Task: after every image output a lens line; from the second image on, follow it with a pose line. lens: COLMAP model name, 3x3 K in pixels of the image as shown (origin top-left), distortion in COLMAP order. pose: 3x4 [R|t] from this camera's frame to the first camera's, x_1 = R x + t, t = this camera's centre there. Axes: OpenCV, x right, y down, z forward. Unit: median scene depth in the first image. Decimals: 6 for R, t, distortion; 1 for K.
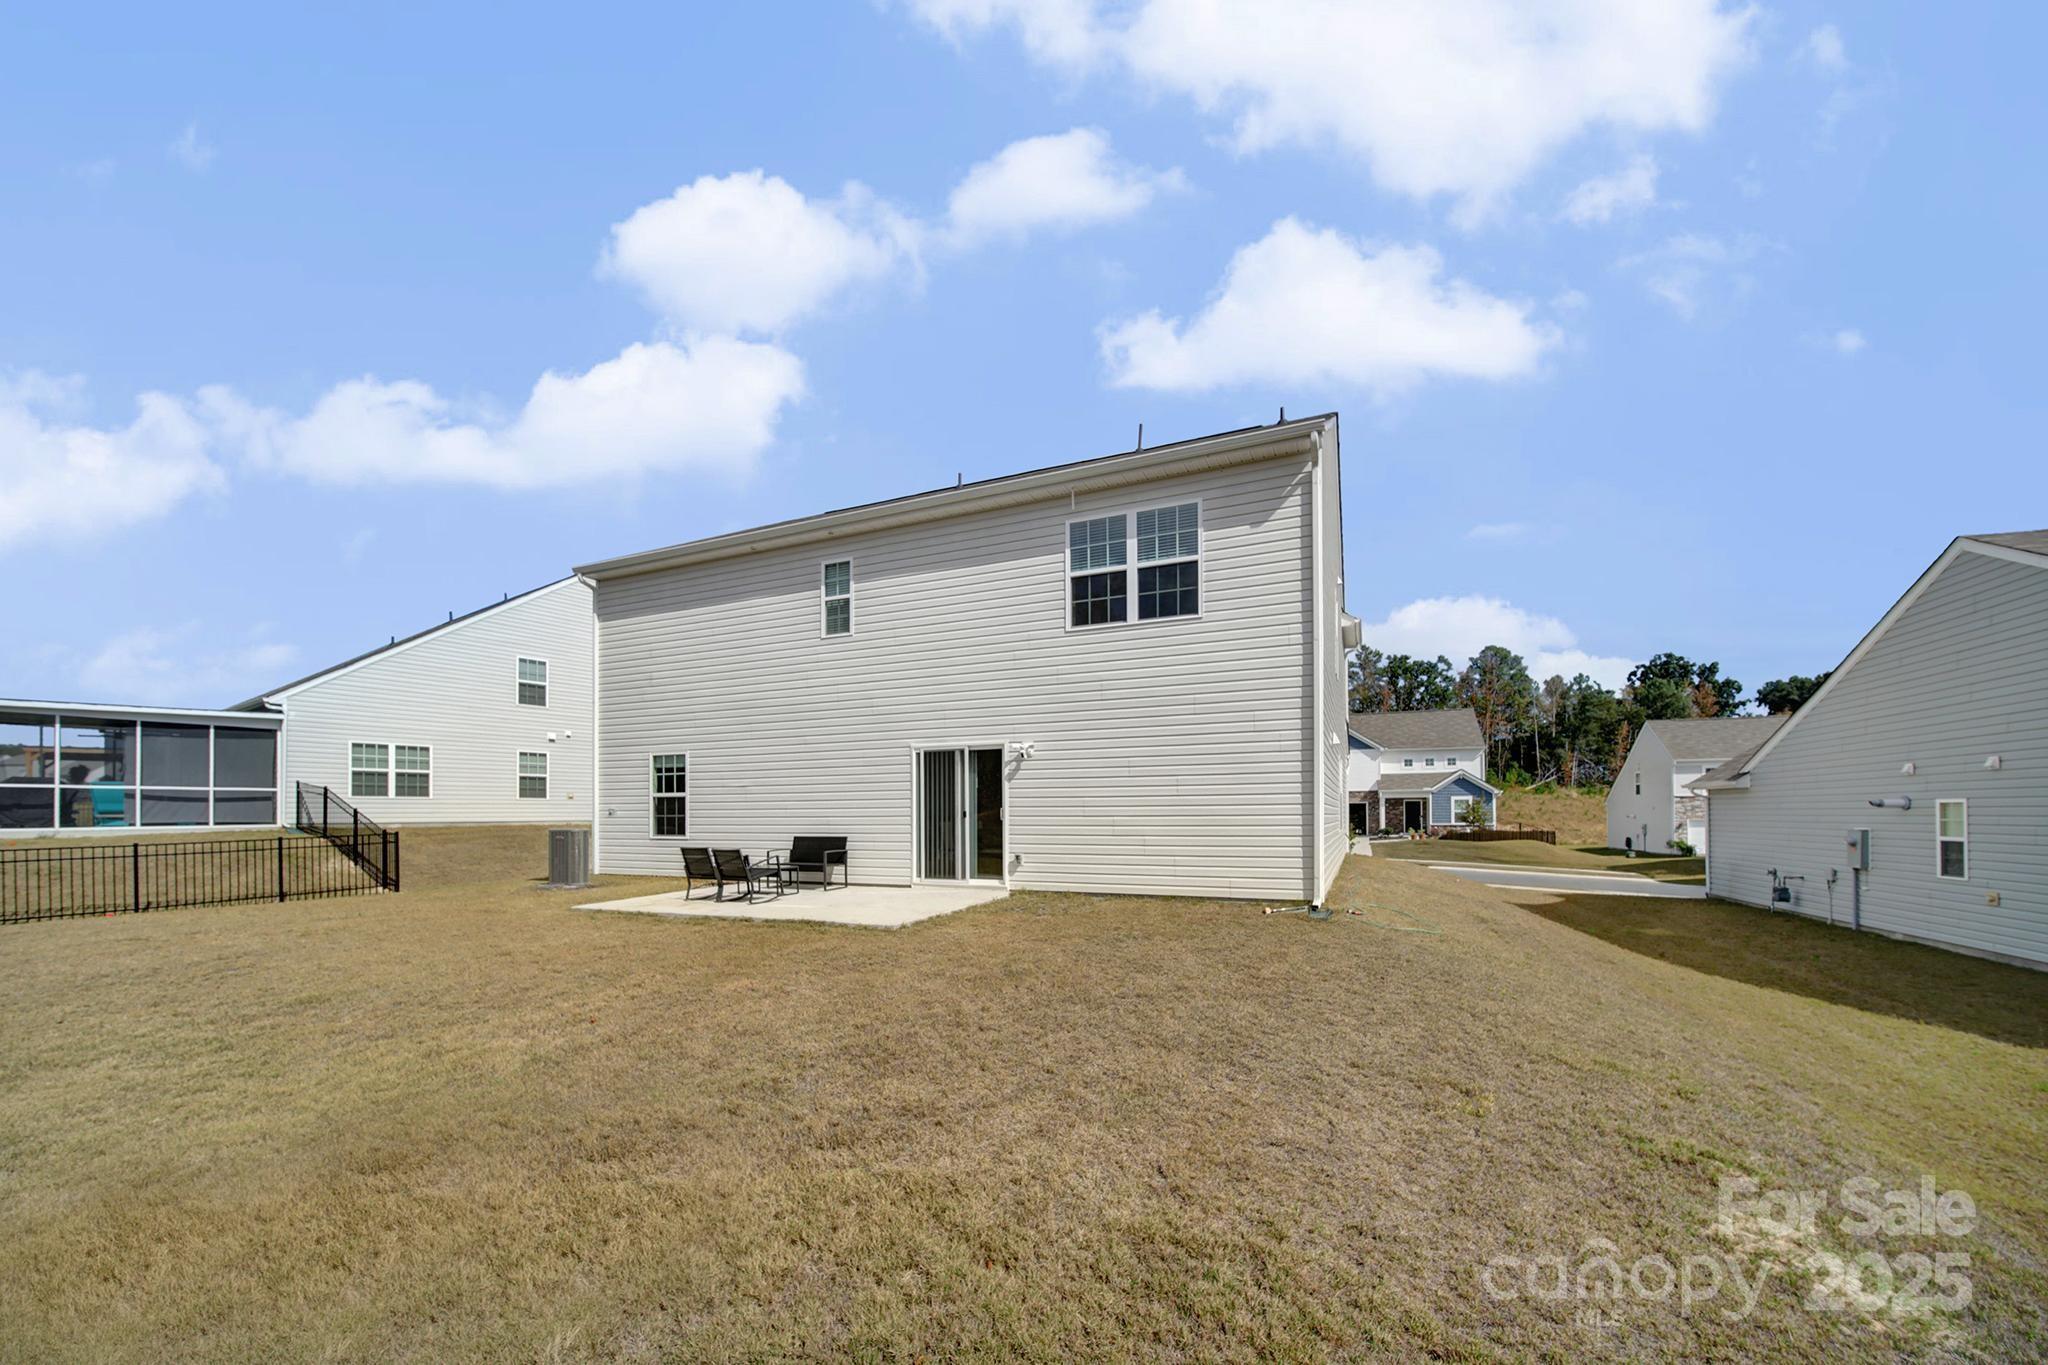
lens RADIAL K [[769.3, 0, 1021.5], [0, 769.3, 814.2], [0, 0, 1]] dist [-0.002145, -0.000089]
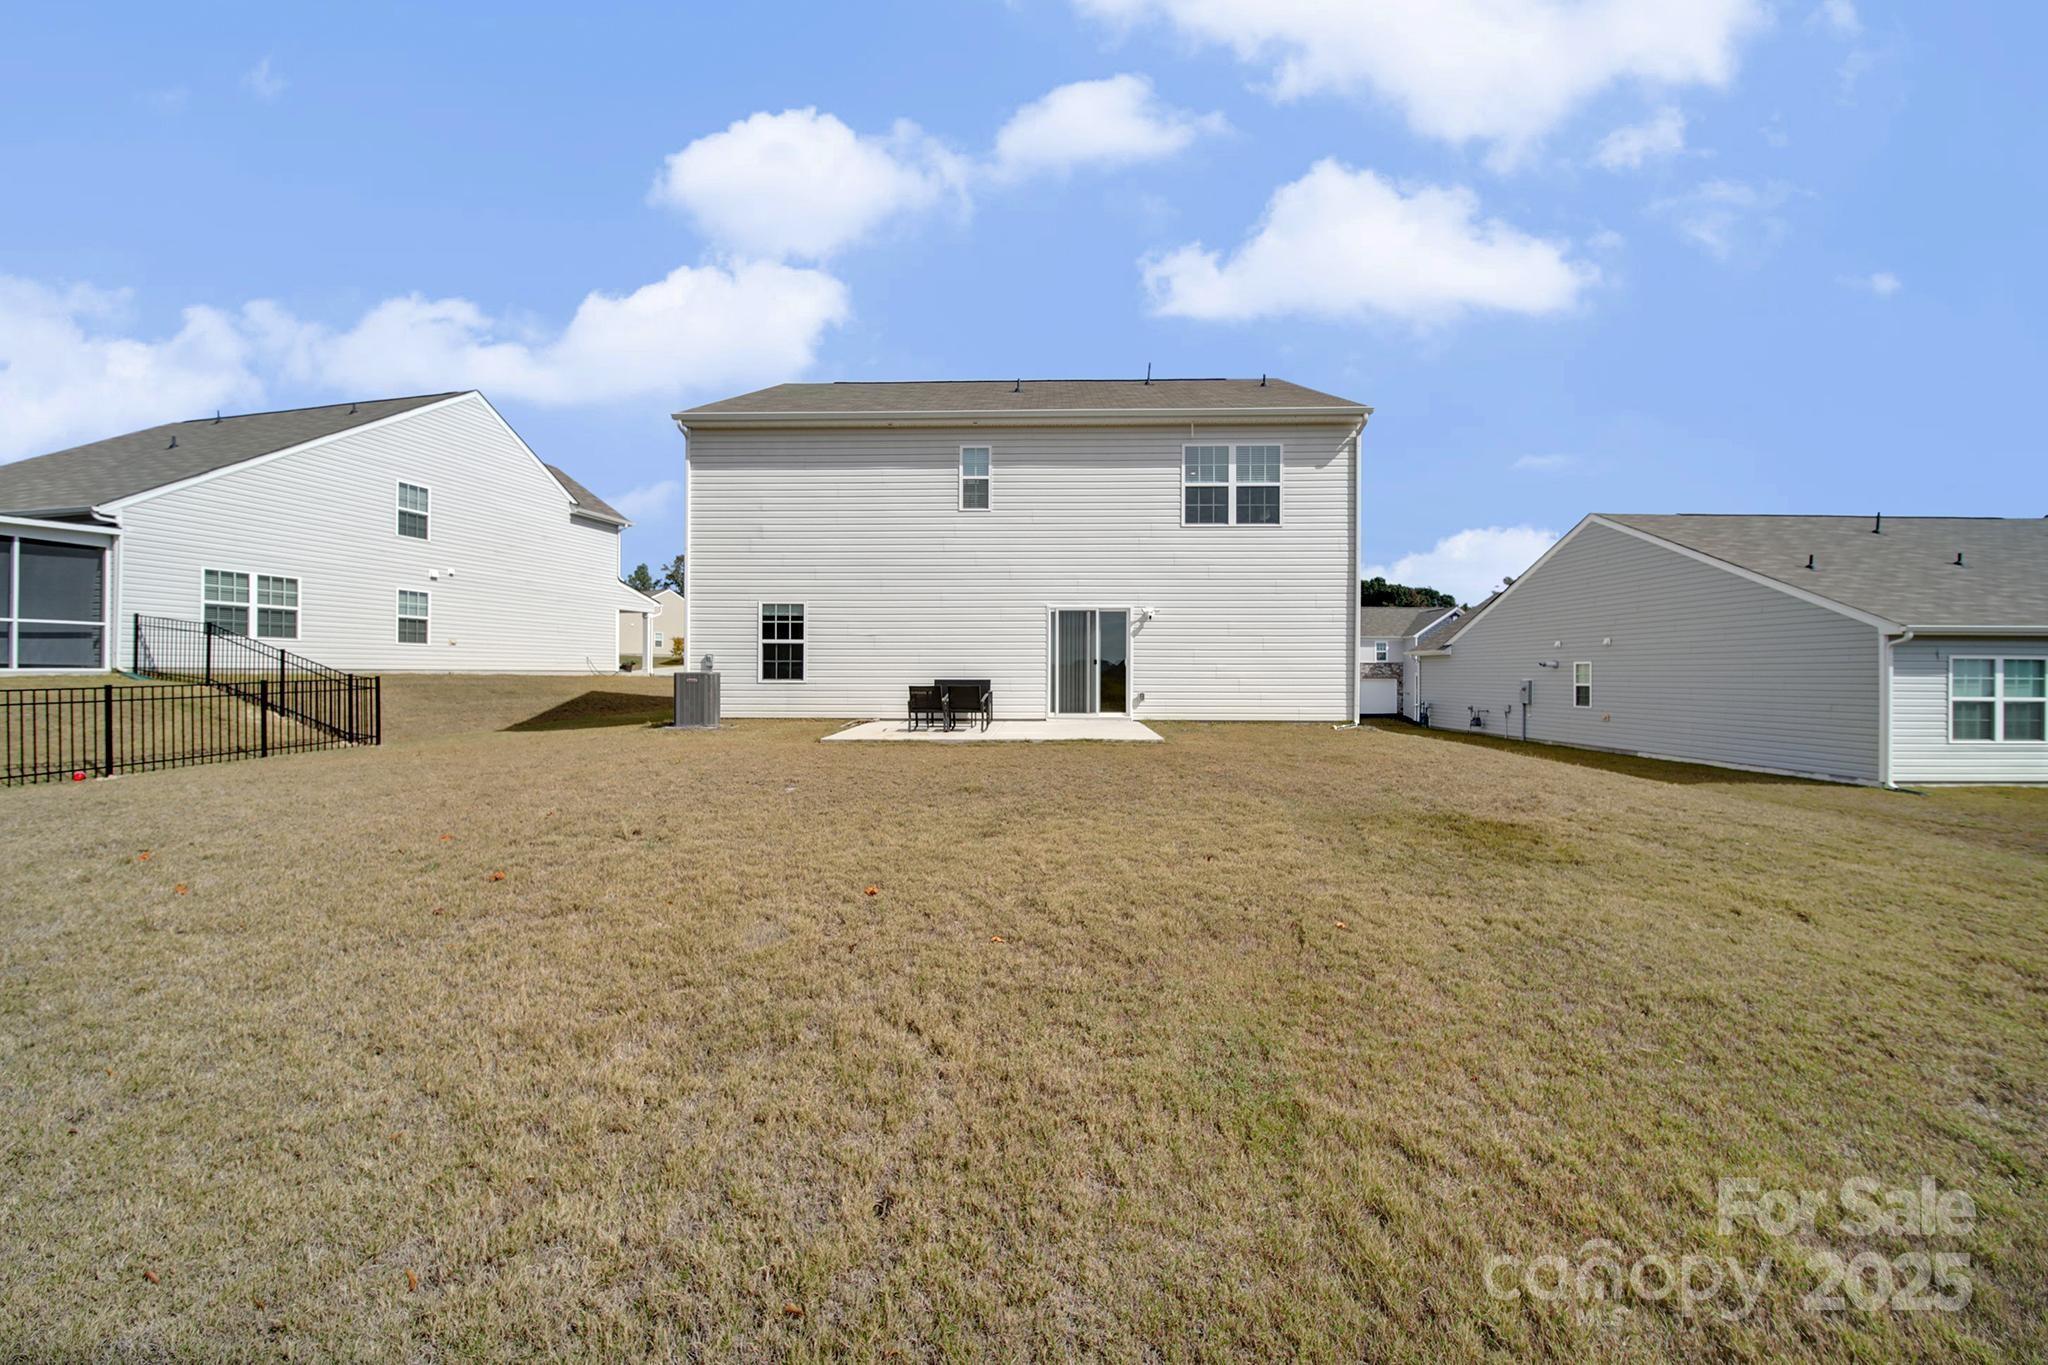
lens RADIAL K [[737.4, 0, 1032.4], [0, 737.4, 680.4], [0, 0, 1]] dist [-0.002896, -0.000249]
pose [[0.925979, 0.005022, 0.377541, -0.526732], [-0.007296, 0.999963, 0.004593, 0.021552], [-0.377504, -0.007008, 0.925981, -0.074964]]
